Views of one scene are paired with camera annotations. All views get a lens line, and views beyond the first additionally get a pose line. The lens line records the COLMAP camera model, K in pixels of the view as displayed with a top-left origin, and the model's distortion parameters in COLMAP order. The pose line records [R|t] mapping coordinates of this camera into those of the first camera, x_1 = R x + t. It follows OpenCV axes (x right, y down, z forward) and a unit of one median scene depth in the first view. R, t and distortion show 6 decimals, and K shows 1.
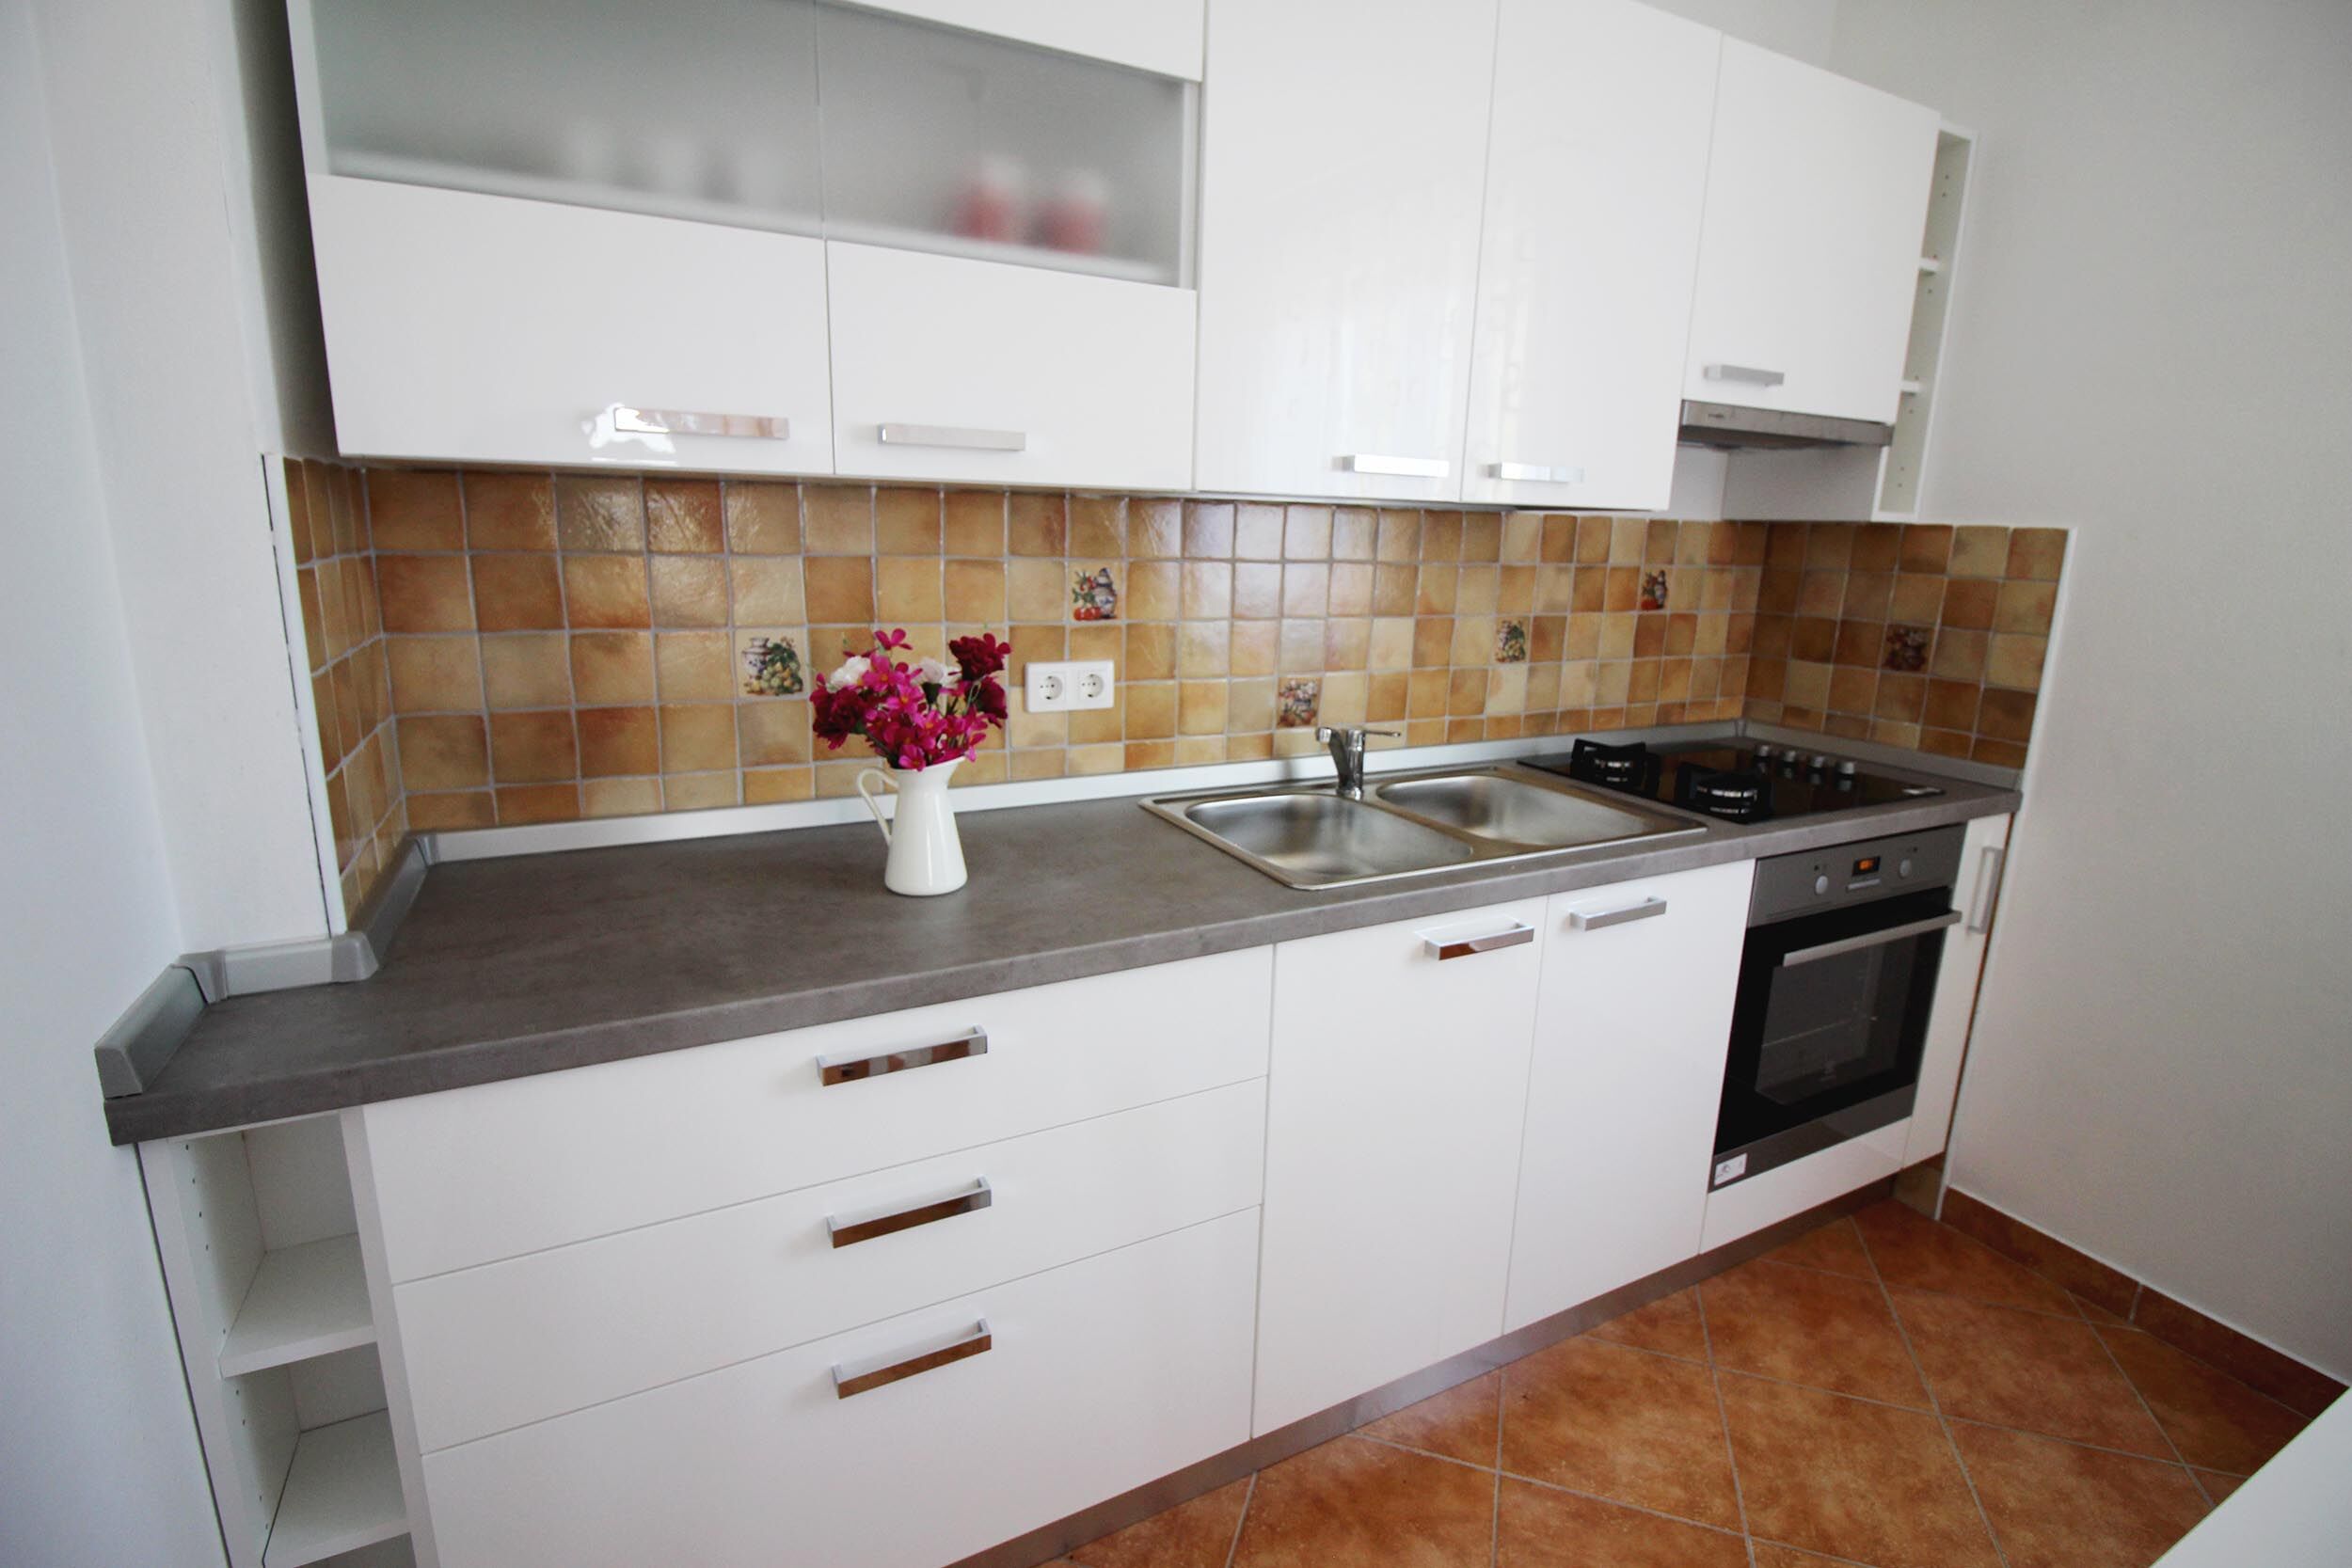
lens RADIAL K [[1082.9, 0, 1174.6], [0, 1082.9, 771.6], [0, 0, 1]] dist [-0.003520, -0.011763]
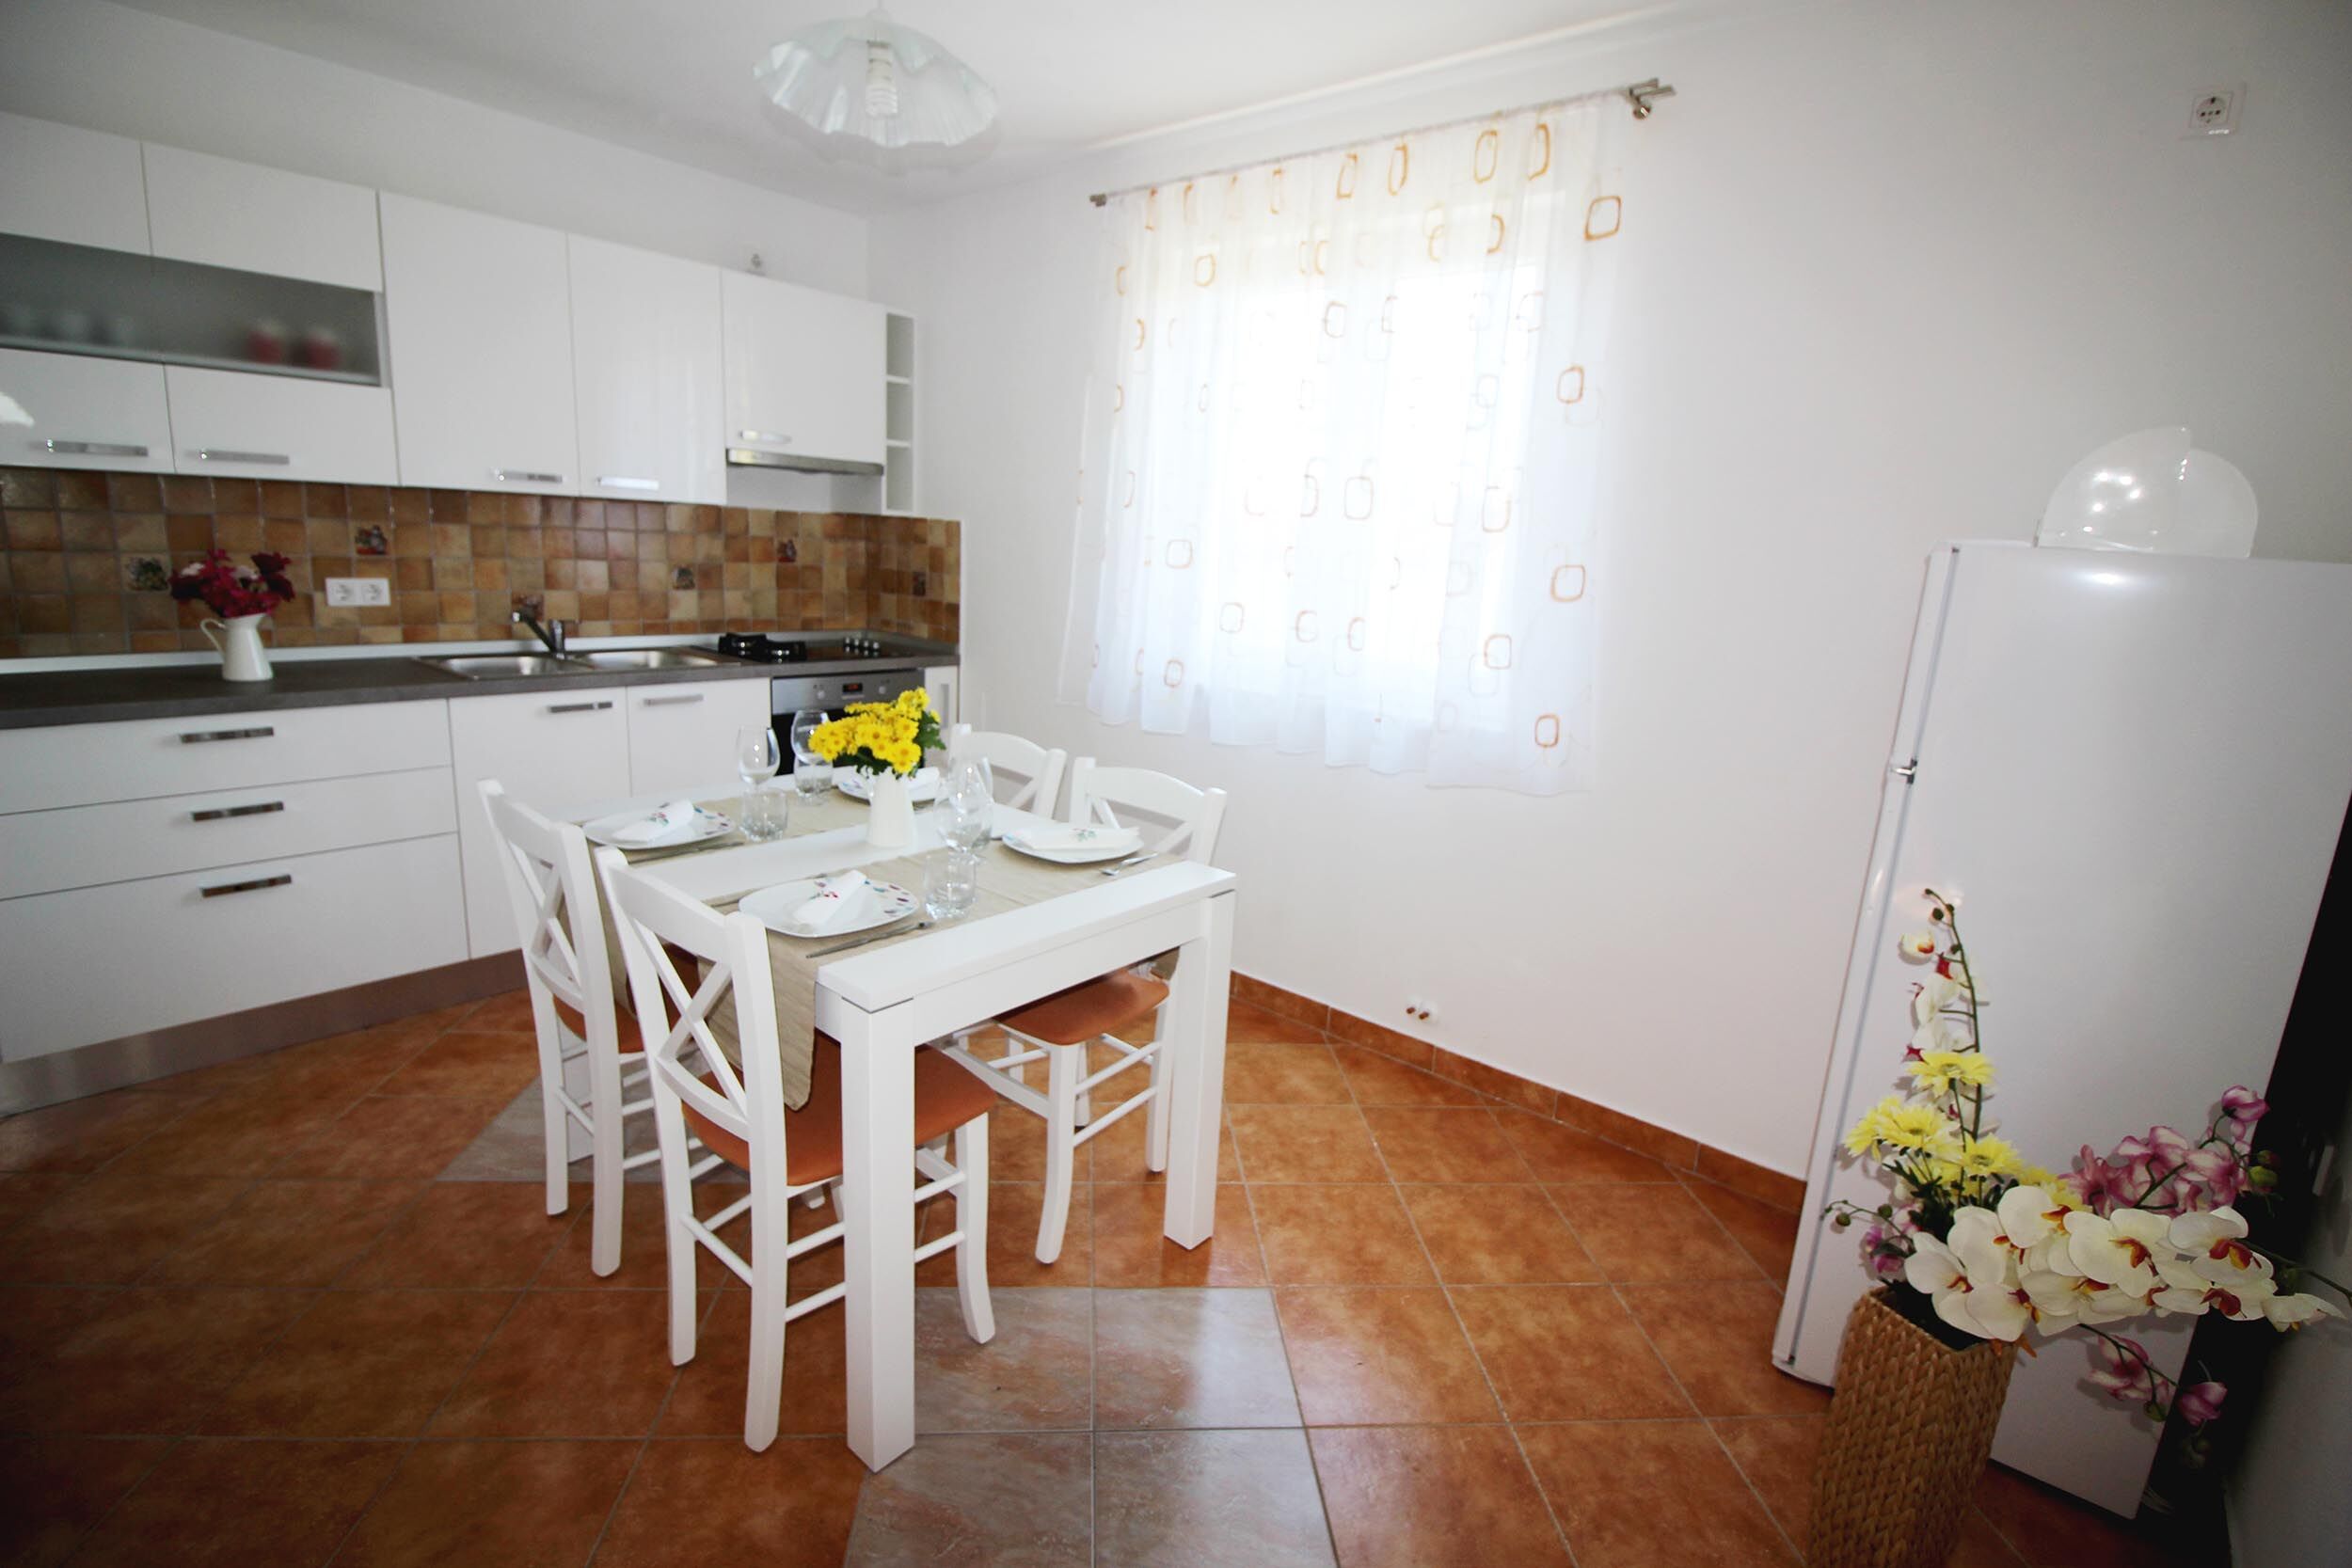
lens RADIAL K [[1082.9, 0, 1174.6], [0, 1082.9, 771.6], [0, 0, 1]] dist [-0.003520, -0.011763]
pose [[0.920379, -0.054977, 0.387144, 0.396394], [0.051788, 0.998484, 0.018673, 0.228116], [-0.387583, 0.002863, 0.921830, -1.035983]]
